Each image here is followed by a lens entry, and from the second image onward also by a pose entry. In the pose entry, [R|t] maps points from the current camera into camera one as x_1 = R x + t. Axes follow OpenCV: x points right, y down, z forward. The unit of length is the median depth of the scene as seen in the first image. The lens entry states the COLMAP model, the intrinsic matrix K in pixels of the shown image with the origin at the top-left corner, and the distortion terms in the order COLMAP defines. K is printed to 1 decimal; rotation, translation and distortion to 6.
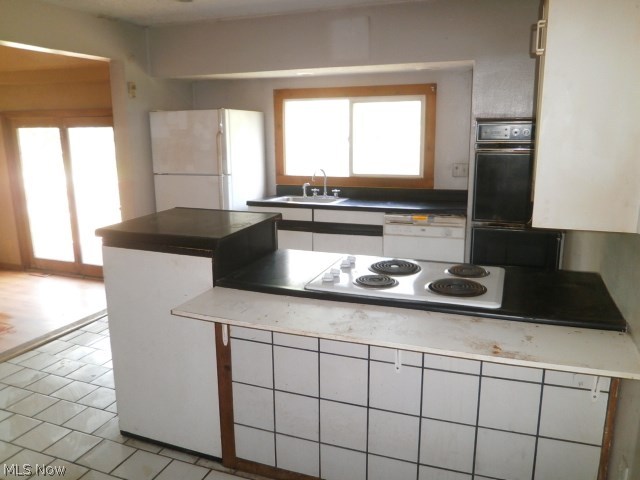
lens RADIAL K [[501.8, 0, 319.8], [0, 501.8, 240.5], [0, 0, 1]] dist [-0.048794, 0.029889]
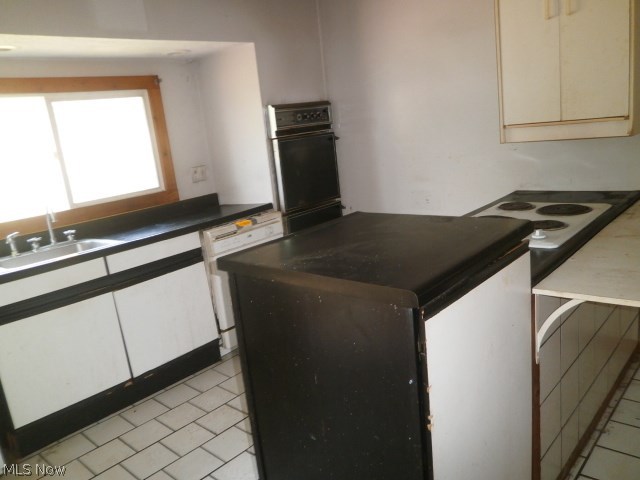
lens RADIAL K [[501.8, 0, 320.7], [0, 501.8, 239.6], [0, 0, 1]] dist [-0.048794, 0.029889]
pose [[0.356300, -0.237298, 0.903737, -0.464054], [0.297640, 0.945653, 0.130959, -0.080009], [-0.885698, 0.222328, 0.407566, 0.459372]]
